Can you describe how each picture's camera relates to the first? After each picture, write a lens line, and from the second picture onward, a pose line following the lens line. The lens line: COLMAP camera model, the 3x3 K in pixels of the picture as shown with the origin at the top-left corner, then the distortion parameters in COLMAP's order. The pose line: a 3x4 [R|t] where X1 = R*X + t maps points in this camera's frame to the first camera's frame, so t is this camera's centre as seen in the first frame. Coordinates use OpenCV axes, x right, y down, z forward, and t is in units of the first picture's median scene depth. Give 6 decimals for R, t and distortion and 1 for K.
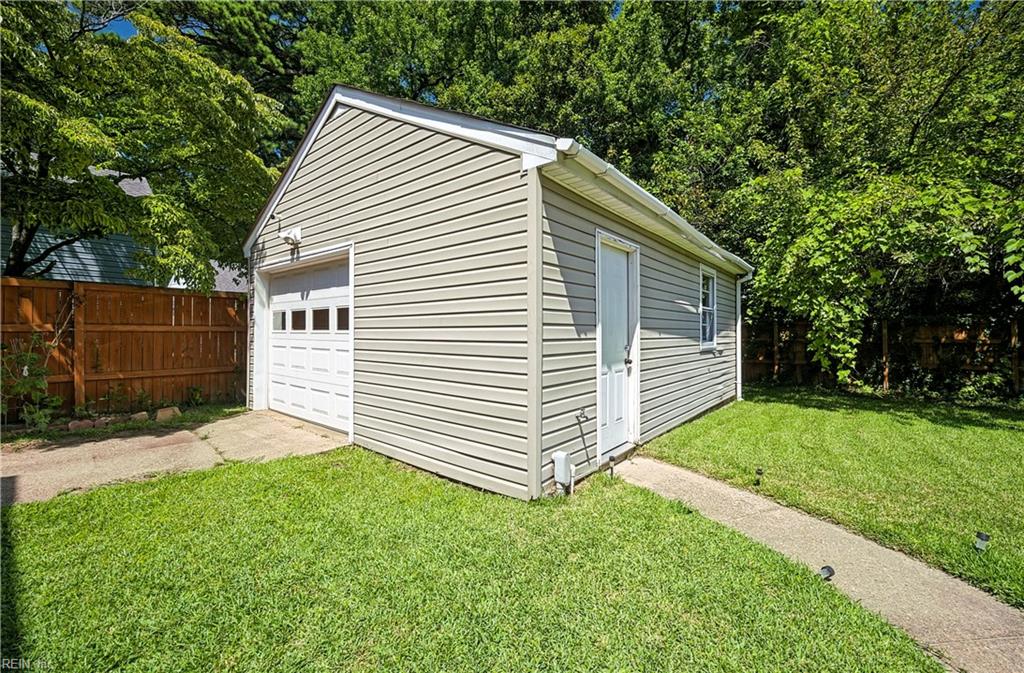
lens RADIAL K [[415.2, 0, 516.8], [0, 415.2, 333.3], [0, 0, 1]] dist [-0.000571, -0.000760]
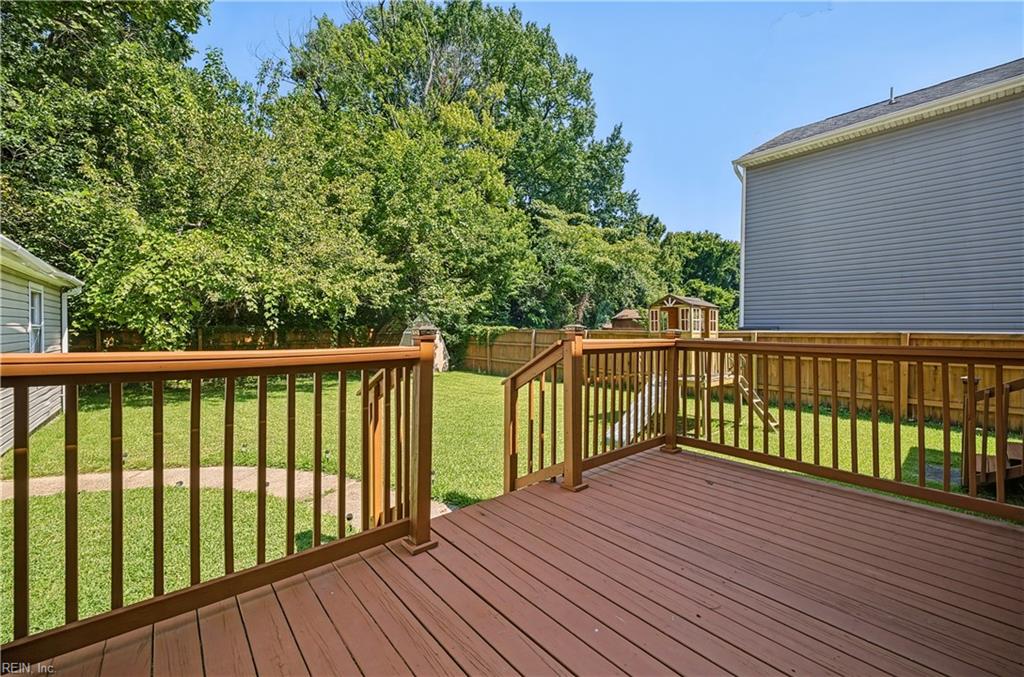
lens RADIAL K [[415.2, 0, 516.8], [0, 415.2, 335.3], [0, 0, 1]] dist [-0.000571, -0.000760]
pose [[0.186011, -0.009384, 0.982503, -0.301438], [-0.011937, 0.999859, 0.011810, -0.062419], [-0.982475, -0.013925, 0.185873, -0.318025]]
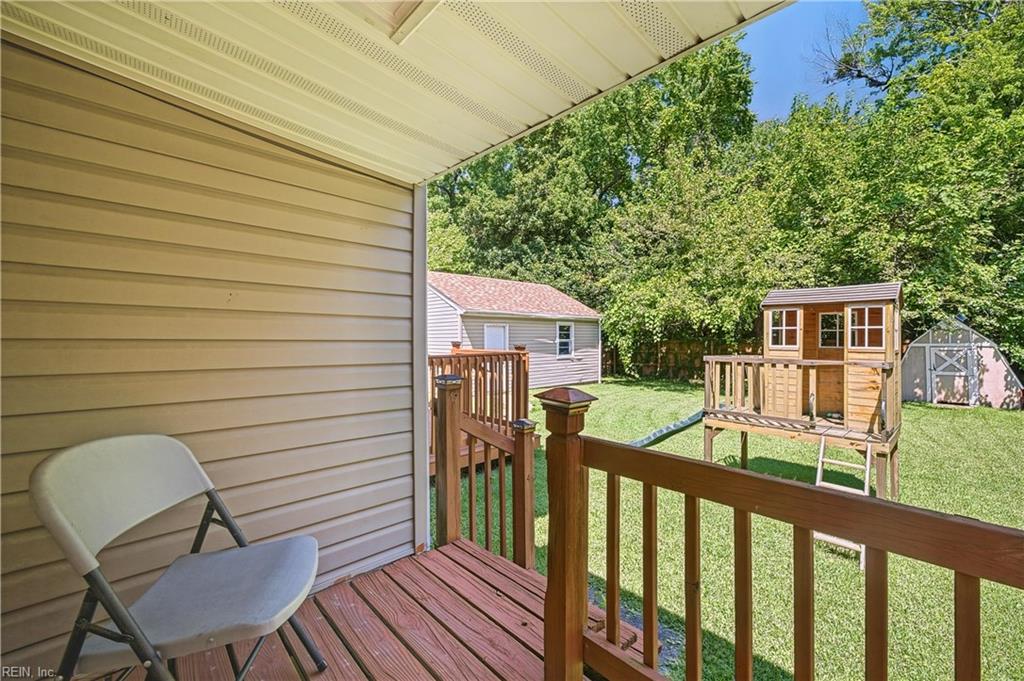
lens RADIAL K [[415.8, 0, 512.0], [0, 415.8, 340.5], [0, 0, 1]] dist [0.000043, -0.000001]
pose [[0.990706, 0.004505, -0.135946, 0.478815], [-0.003425, 0.999961, 0.008174, -0.073051], [0.135977, -0.007633, 0.990683, -1.307773]]
